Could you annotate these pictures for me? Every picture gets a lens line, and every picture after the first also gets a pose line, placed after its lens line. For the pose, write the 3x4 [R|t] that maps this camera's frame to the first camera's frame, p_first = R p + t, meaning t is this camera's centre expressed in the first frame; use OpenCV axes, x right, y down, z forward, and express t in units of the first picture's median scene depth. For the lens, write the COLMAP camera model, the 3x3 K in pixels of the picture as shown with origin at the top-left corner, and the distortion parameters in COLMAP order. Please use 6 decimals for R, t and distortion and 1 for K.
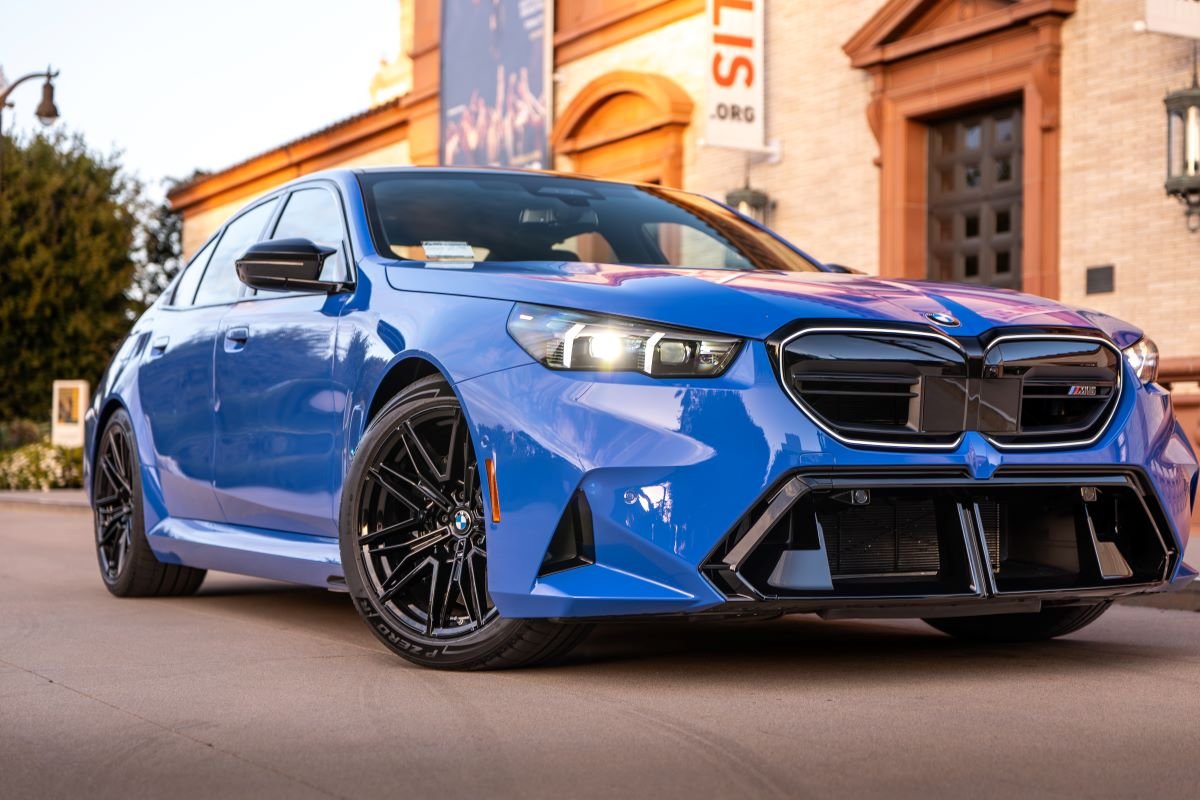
lens RADIAL K [[1938.8, 0, 595.7], [0, 1938.8, 500.8], [0, 0, 1]] dist [0.052544, -0.066494]
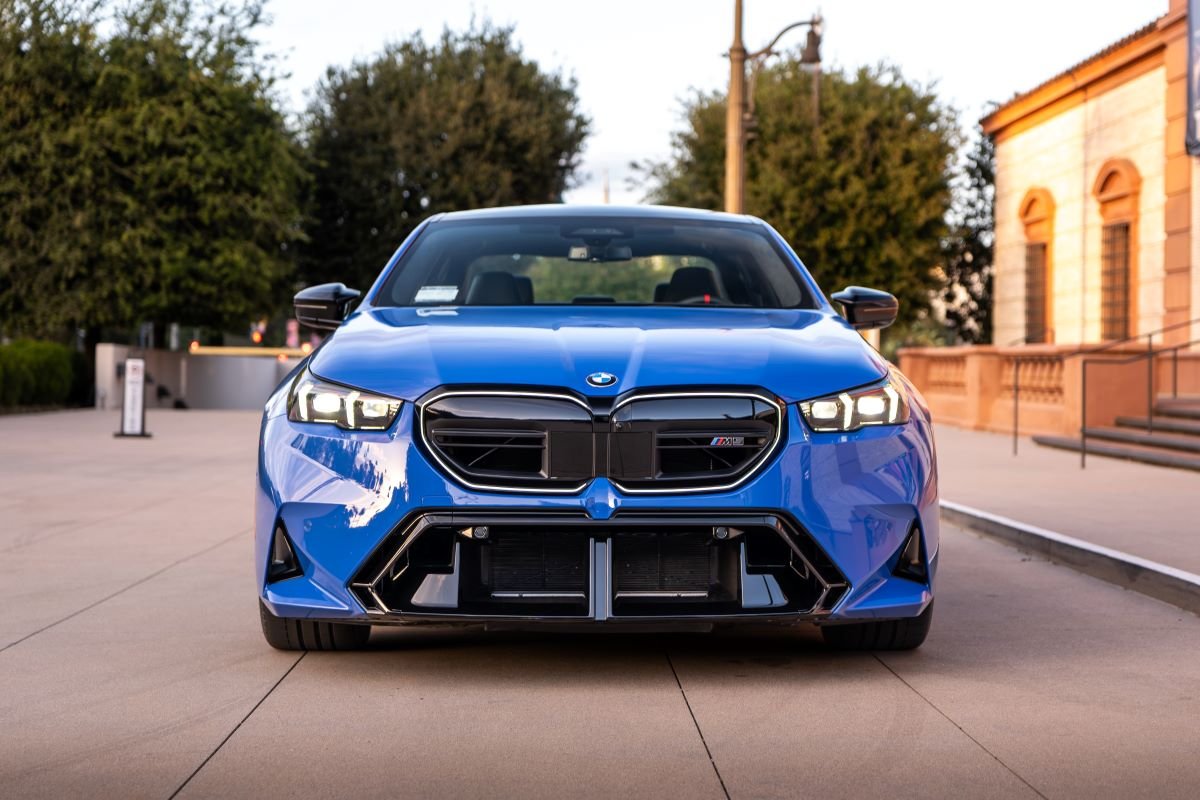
lens RADIAL K [[1971.6, 0, 600.0], [0, 1971.6, 400.0], [0, 0, 1]] dist [-0.009999, 0.089583]
pose [[0.908885, 0.011087, -0.416900, 0.110466], [-0.015575, 0.999852, -0.007363, -0.011826], [0.416756, 0.013186, 0.908923, -0.013352]]
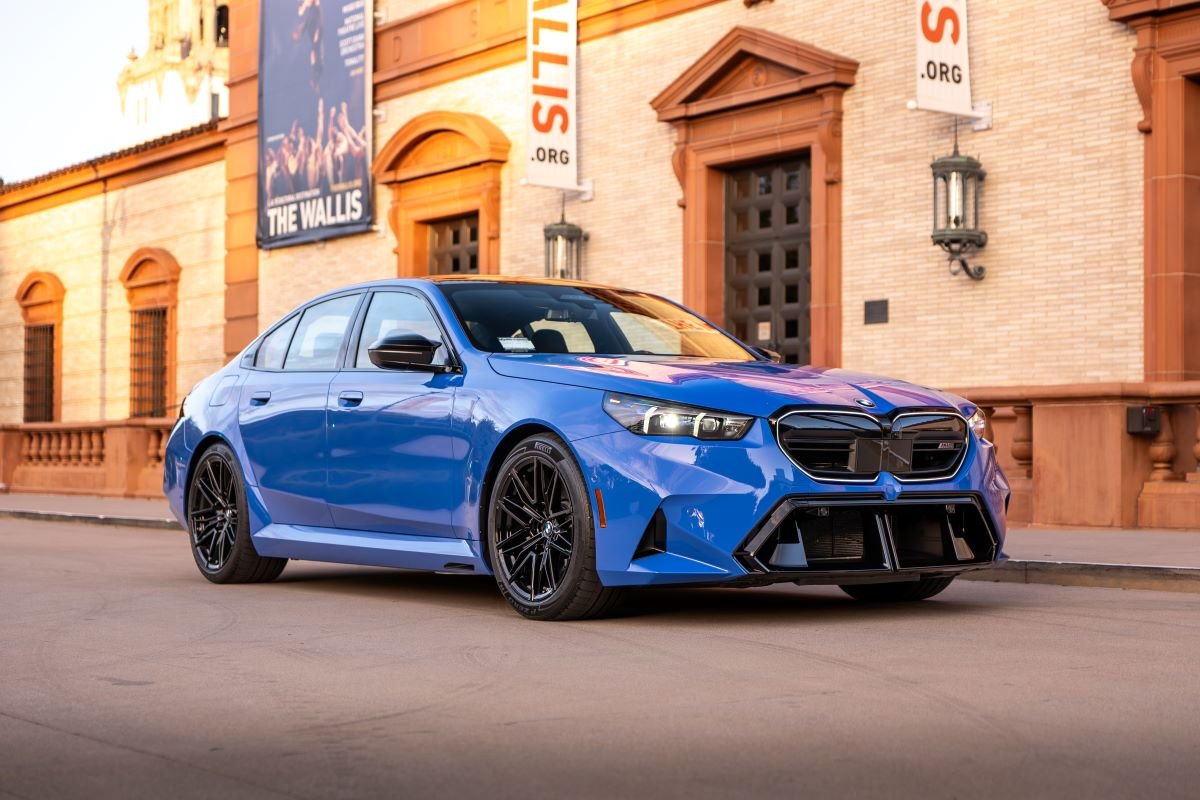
lens RADIAL K [[1897.9, 0, 601.4], [0, 1897.9, 481.9], [0, 0, 1]] dist [-0.038456, 0.035103]
pose [[0.992408, -0.002772, 0.122962, -0.039629], [0.003988, 0.999945, -0.009650, -0.001944], [-0.122928, 0.010067, 0.992364, -0.093306]]
